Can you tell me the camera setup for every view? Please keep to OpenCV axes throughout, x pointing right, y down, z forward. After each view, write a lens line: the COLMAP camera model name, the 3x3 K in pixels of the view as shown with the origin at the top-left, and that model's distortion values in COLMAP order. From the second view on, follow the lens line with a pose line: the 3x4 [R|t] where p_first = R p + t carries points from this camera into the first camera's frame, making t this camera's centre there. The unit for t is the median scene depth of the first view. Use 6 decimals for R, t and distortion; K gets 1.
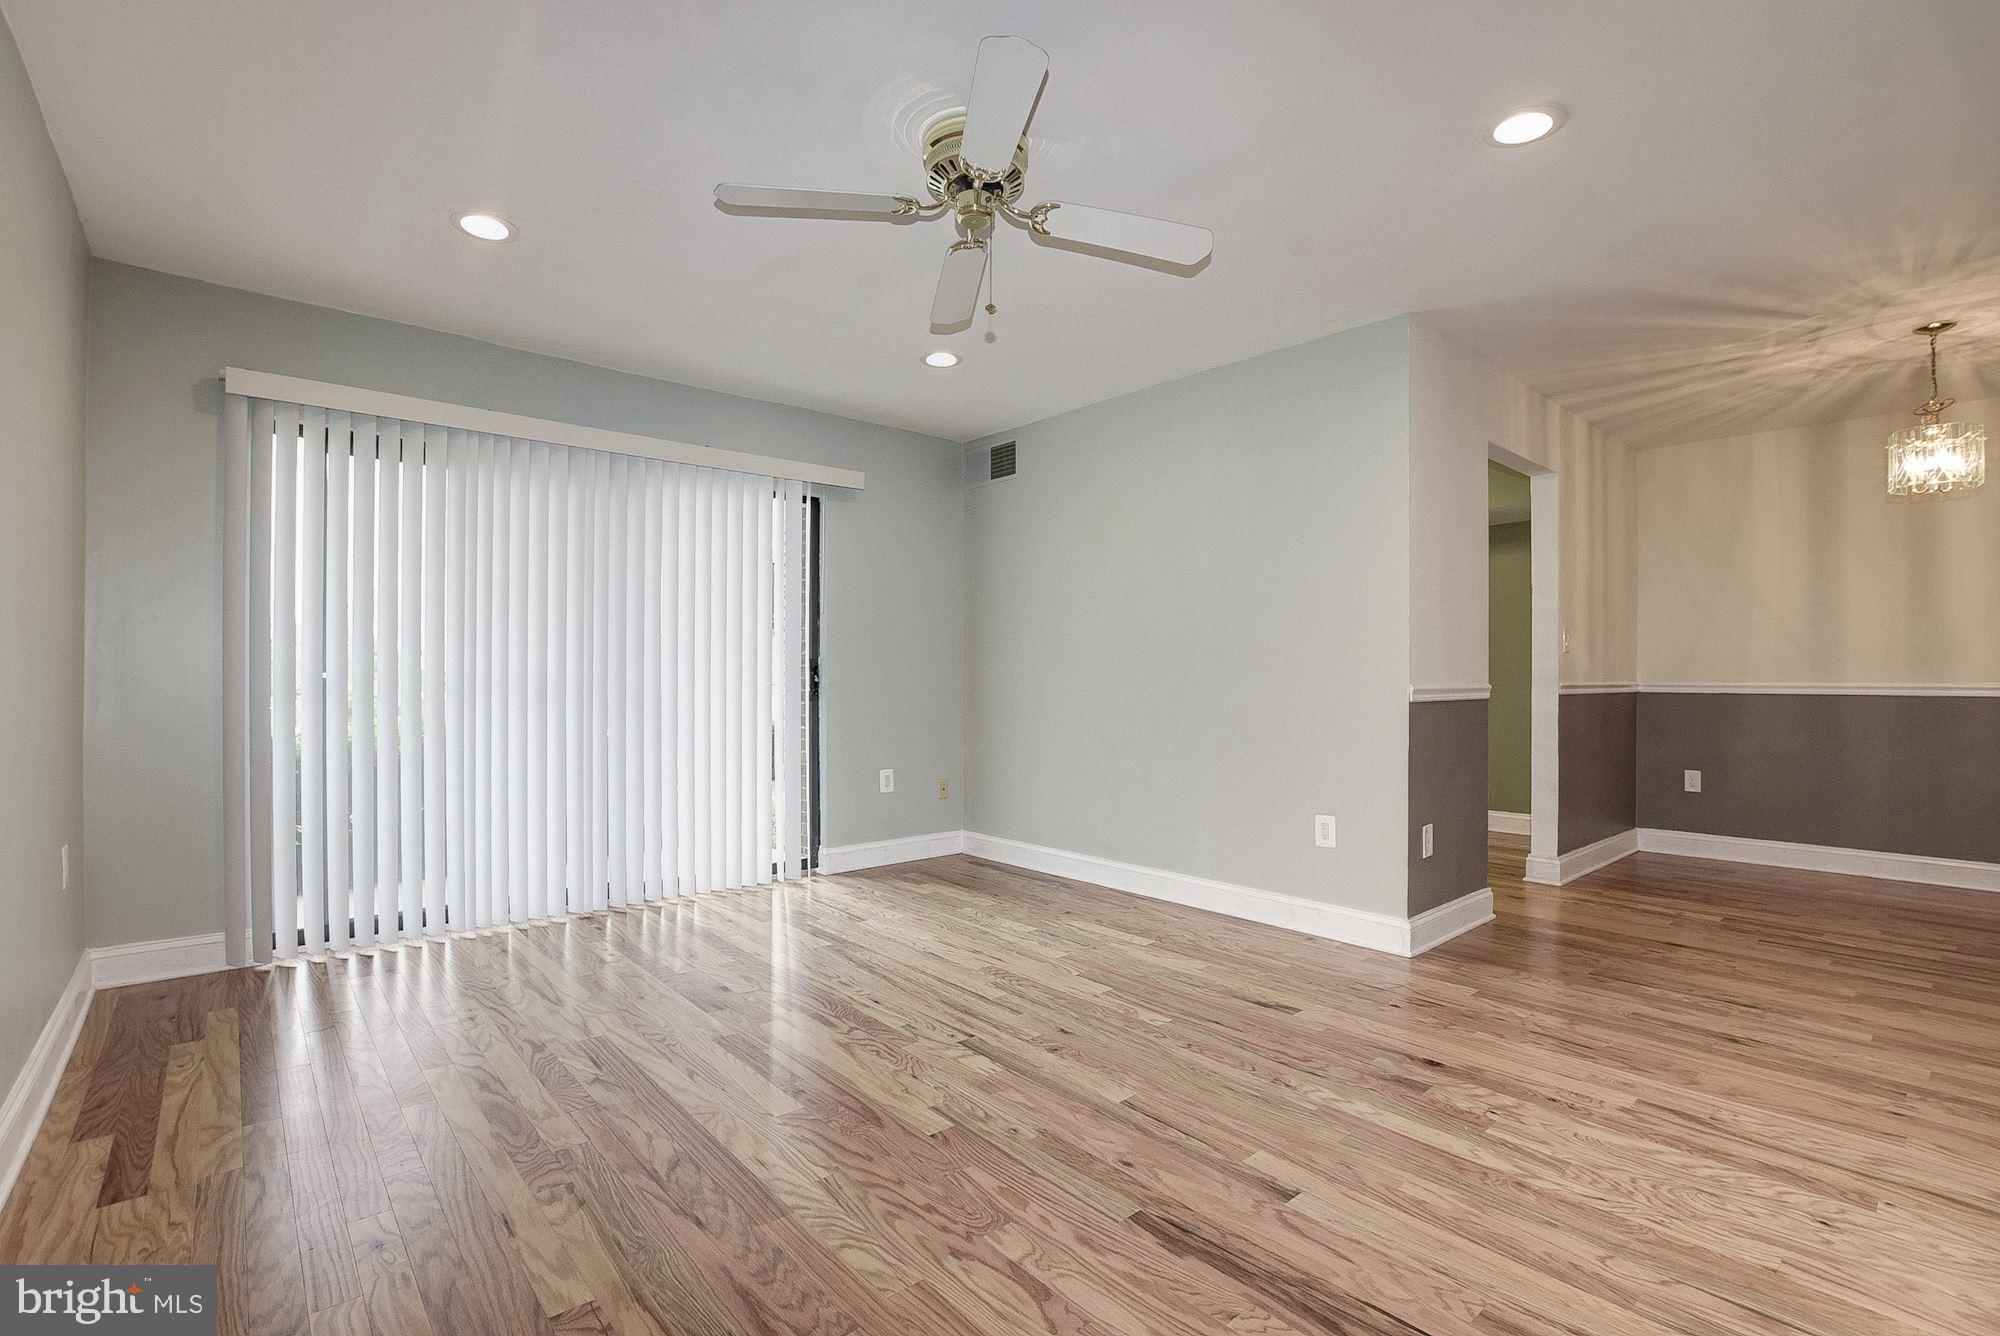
lens RADIAL K [[906.4, 0, 1011.3], [0, 906.4, 673.7], [0, 0, 1]] dist [-0.028973, 0.001480]
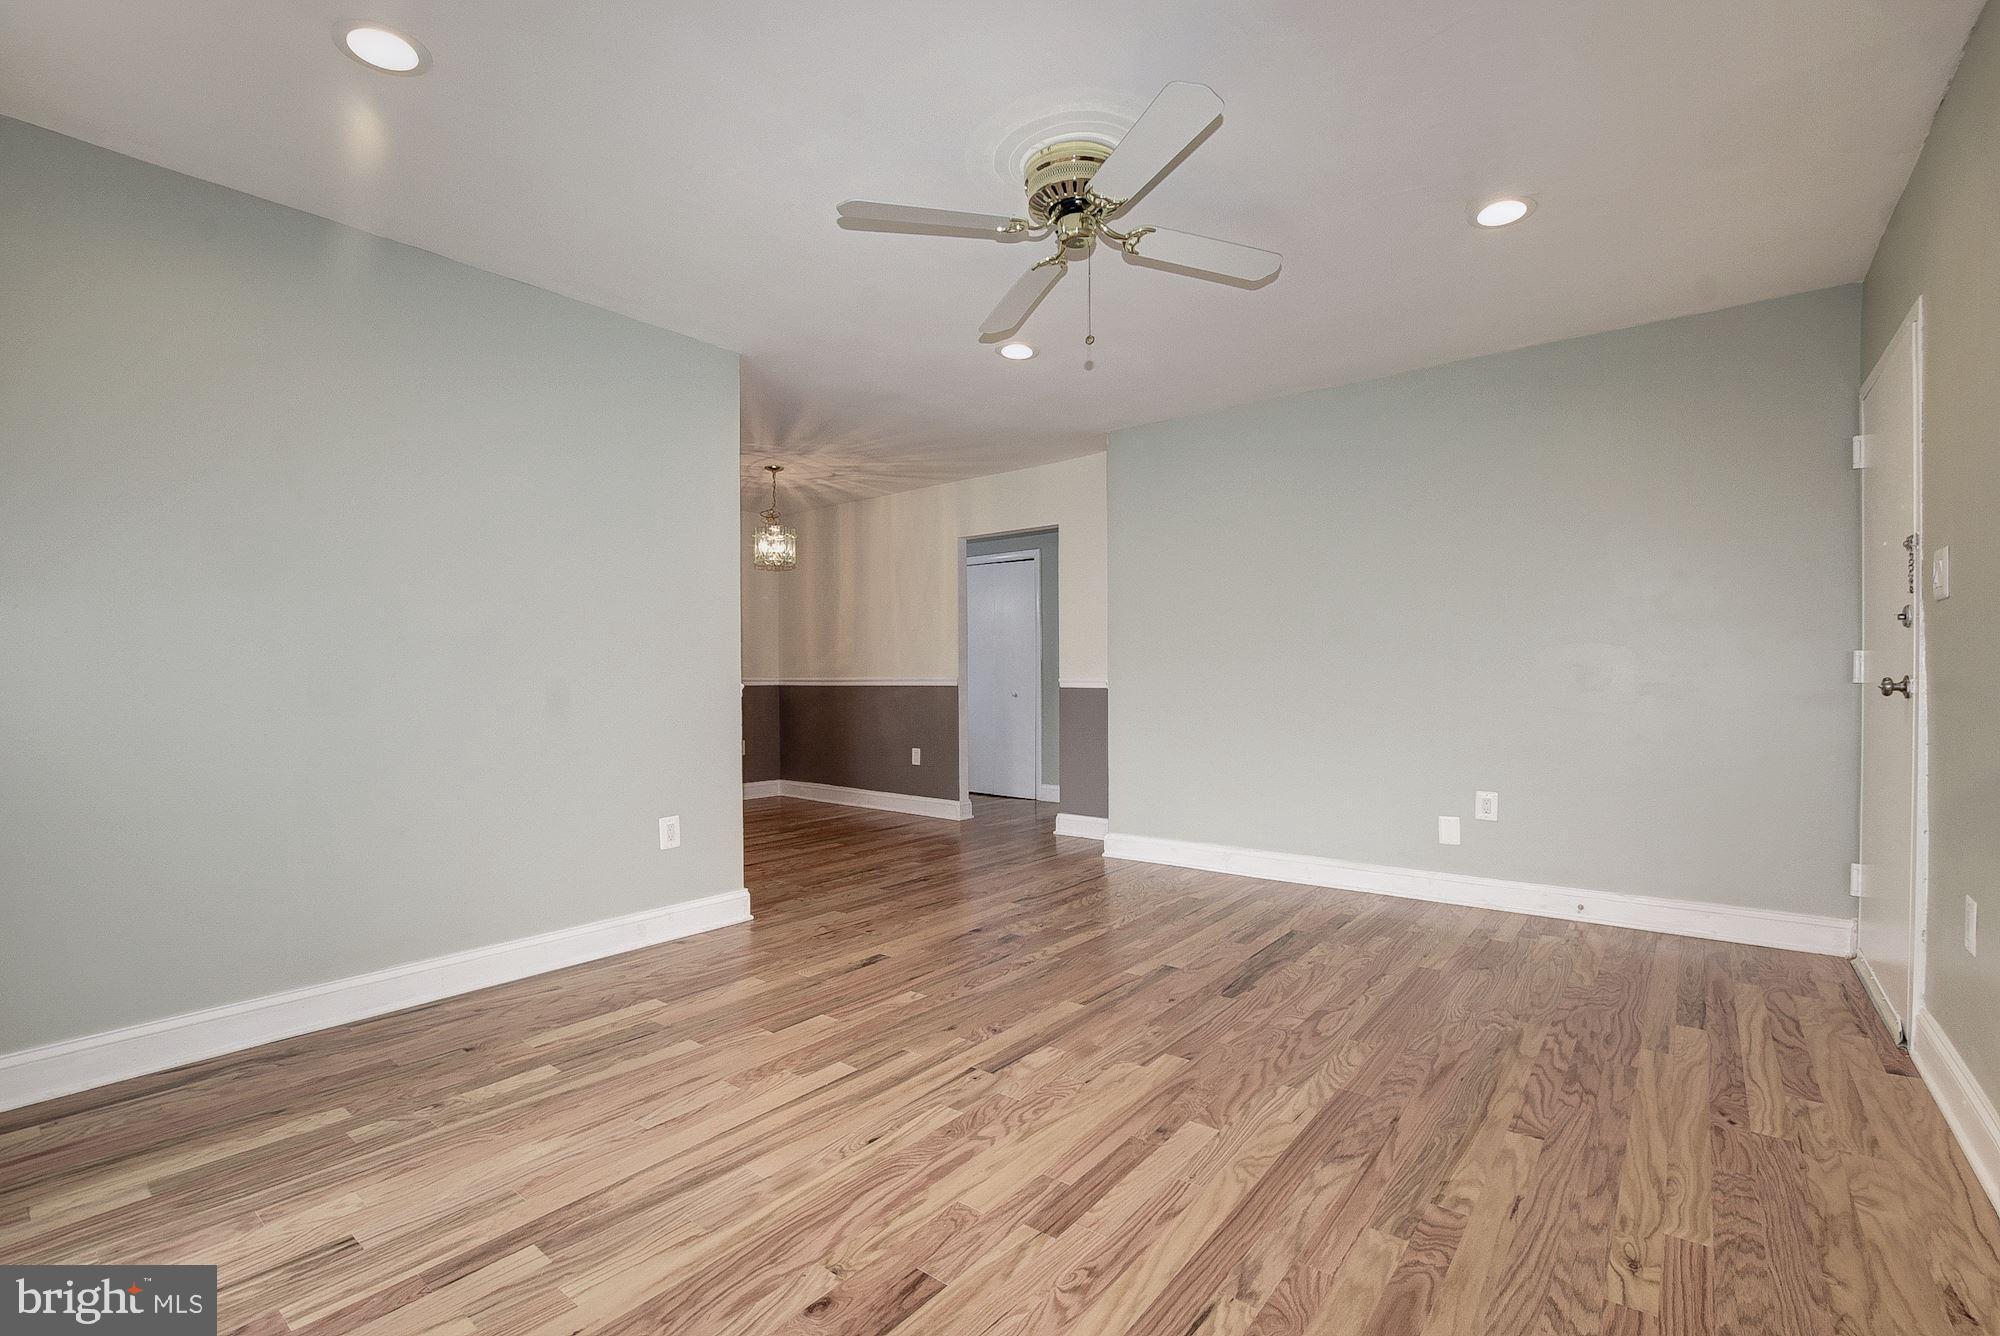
lens RADIAL K [[888.3, 0, 1007.2], [0, 888.3, 690.8], [0, 0, 1]] dist [-0.027508, 0.001055]
pose [[-0.182305, -0.020220, 0.983034, -0.972715], [0.002380, 0.999777, 0.021006, 0.000235], [-0.983239, 0.006169, -0.182216, 1.188093]]
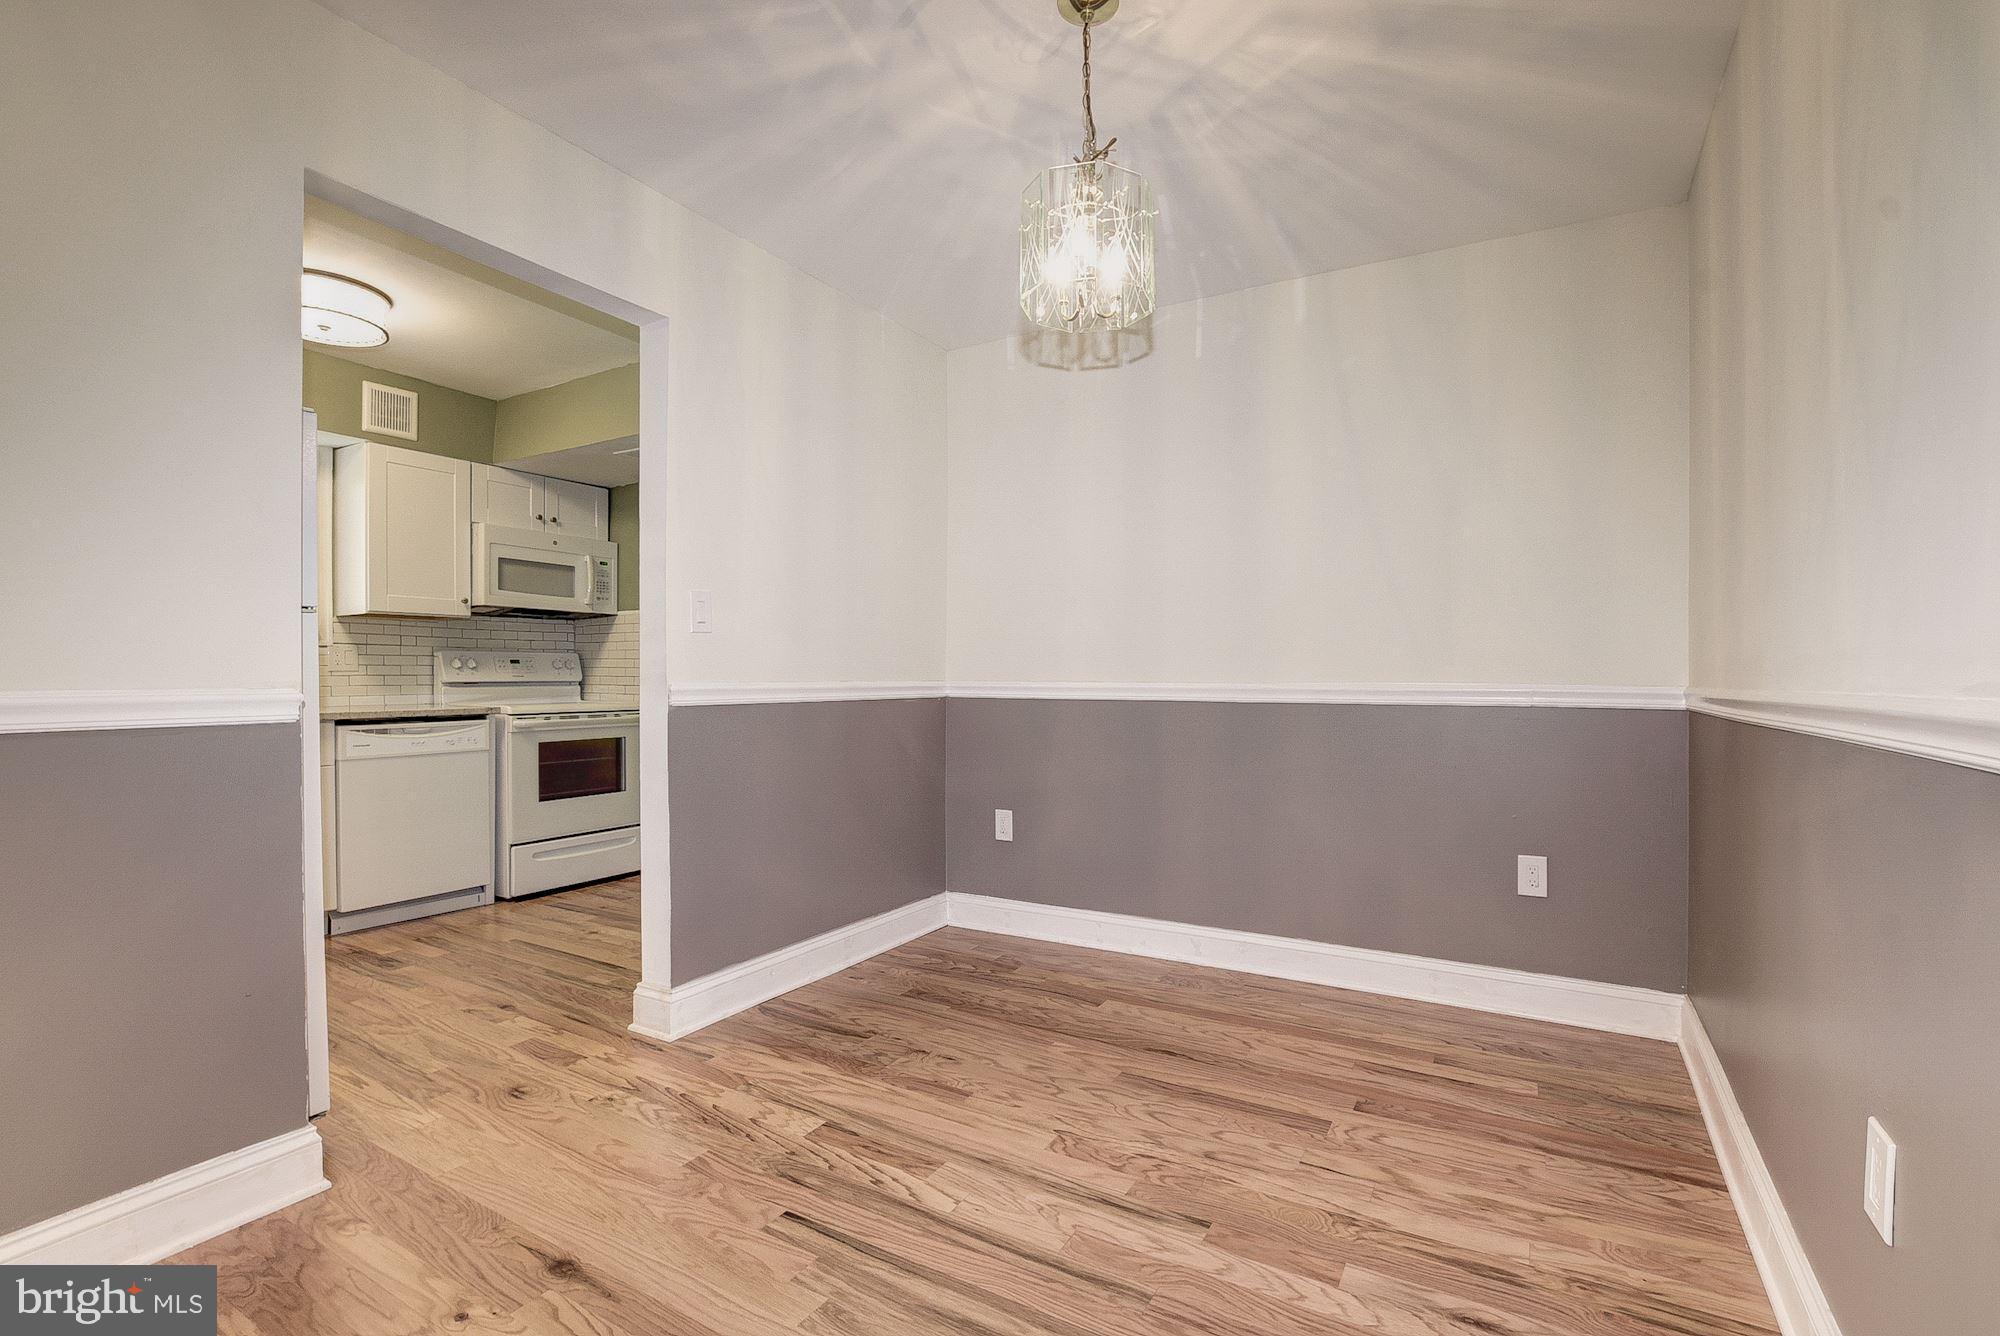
lens RADIAL K [[892.8, 0, 1023.5], [0, 892.8, 673.5], [0, 0, 1]] dist [-0.026037, 0.000834]
pose [[0.946352, -0.003515, 0.323119, 1.153869], [0.003500, 0.999994, 0.000627, 0.005463], [-0.323119, 0.000538, 0.946358, 0.706018]]
